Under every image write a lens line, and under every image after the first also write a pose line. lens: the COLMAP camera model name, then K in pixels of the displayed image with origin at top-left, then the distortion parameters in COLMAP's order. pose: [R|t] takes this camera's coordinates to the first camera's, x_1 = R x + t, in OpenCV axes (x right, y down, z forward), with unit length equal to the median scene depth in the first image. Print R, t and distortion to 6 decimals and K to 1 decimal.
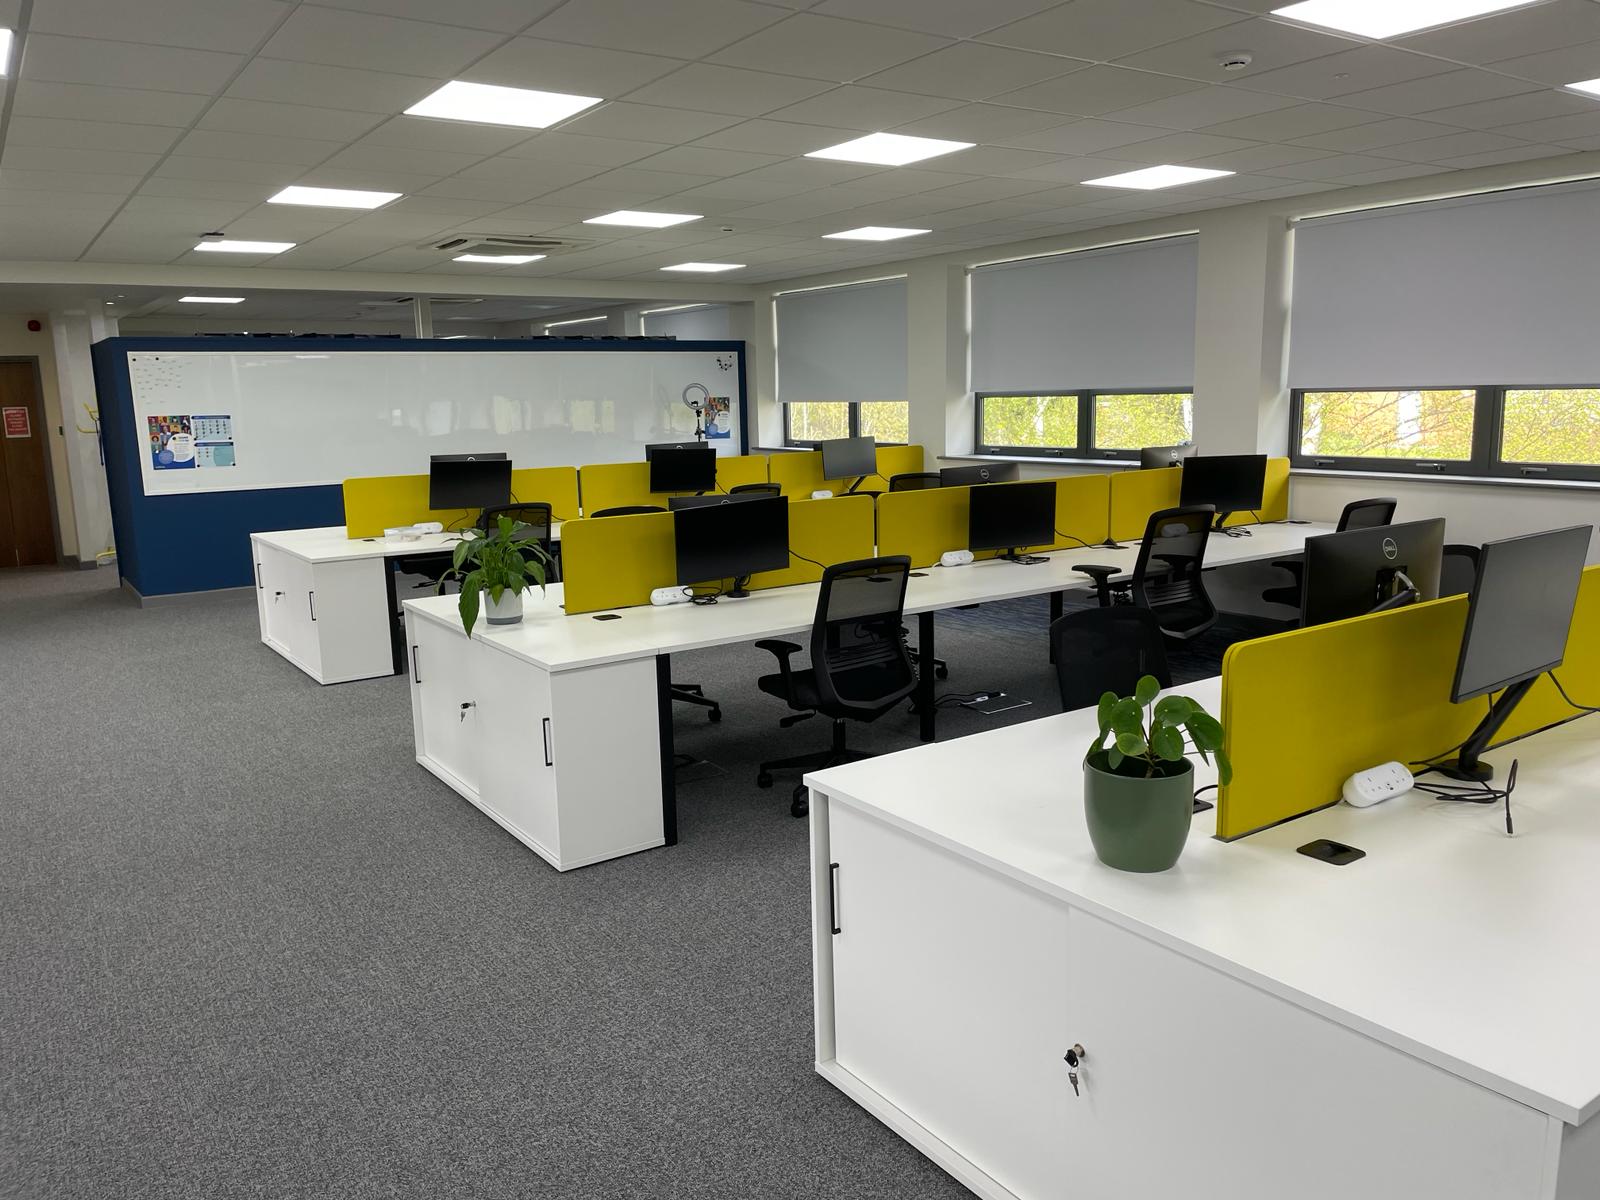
lens RADIAL K [[1213.6, 0, 800.0], [0, 1213.6, 600.0], [0, 0, 1]] dist [0.020788, -0.008949]
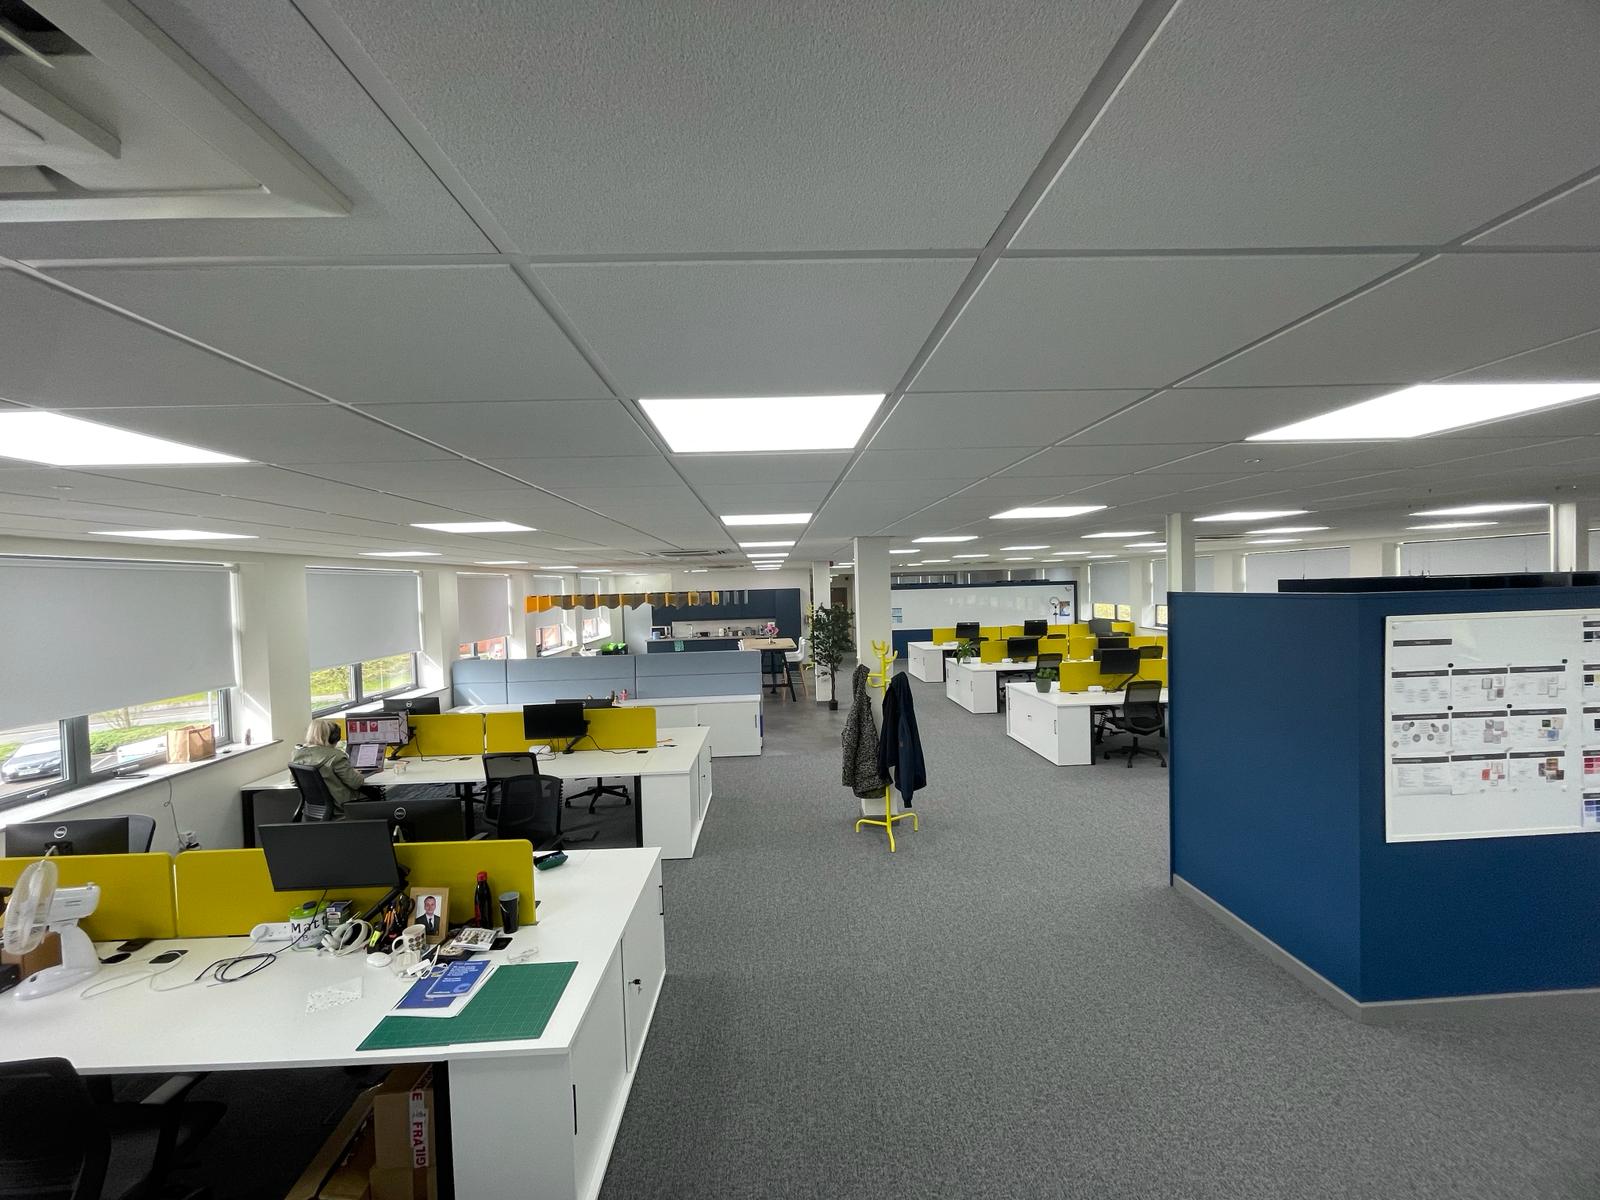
lens RADIAL K [[653.7, 0, 800.0], [0, 653.7, 600.0], [0, 0, 1]] dist [-0.010707, 0.000047]
pose [[0.852336, 0.010744, -0.522884, 0.233447], [-0.081020, 0.990432, -0.111718, 0.050052], [0.516681, 0.137585, 0.845051, -0.660205]]
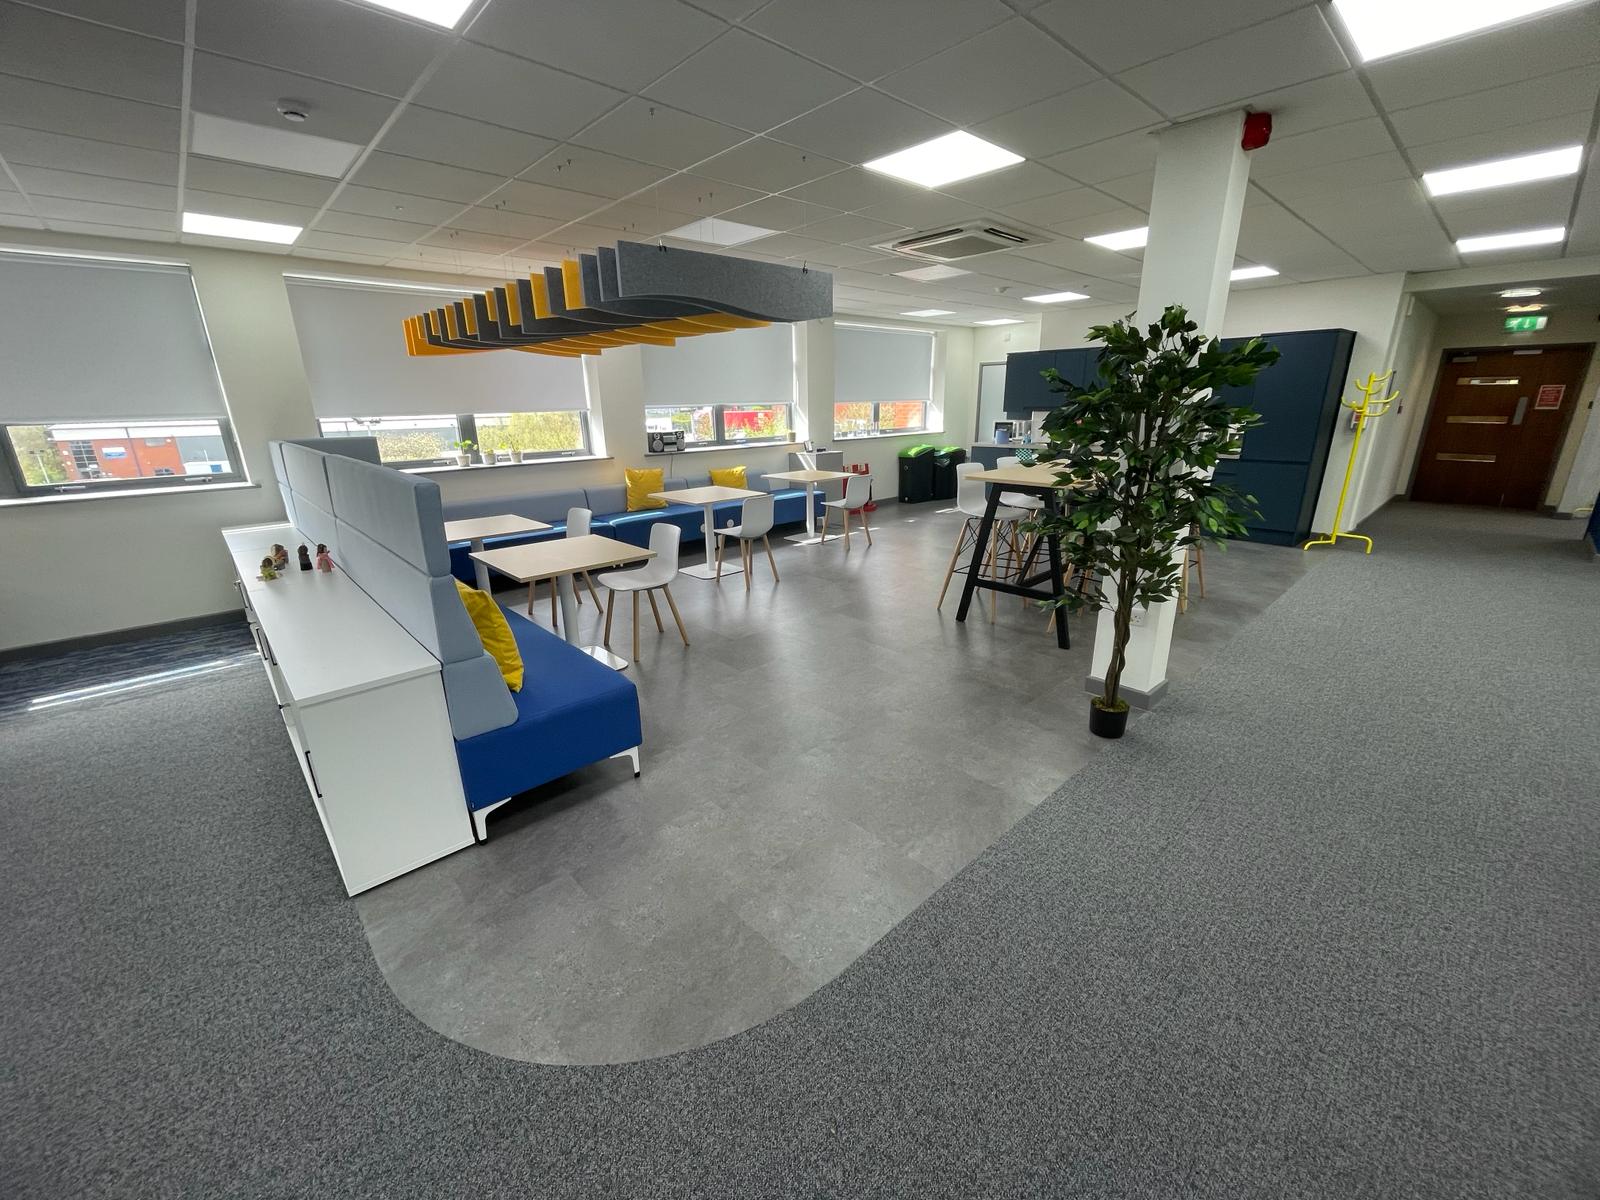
lens RADIAL K [[653.7, 0, 800.0], [0, 653.7, 600.0], [0, 0, 1]] dist [-0.010707, 0.000047]
pose [[0.144830, 0.313963, -0.938324, -0.150124], [-0.161069, 0.943154, 0.290718, -0.039322], [0.976259, 0.109030, 0.187167, 0.366663]]
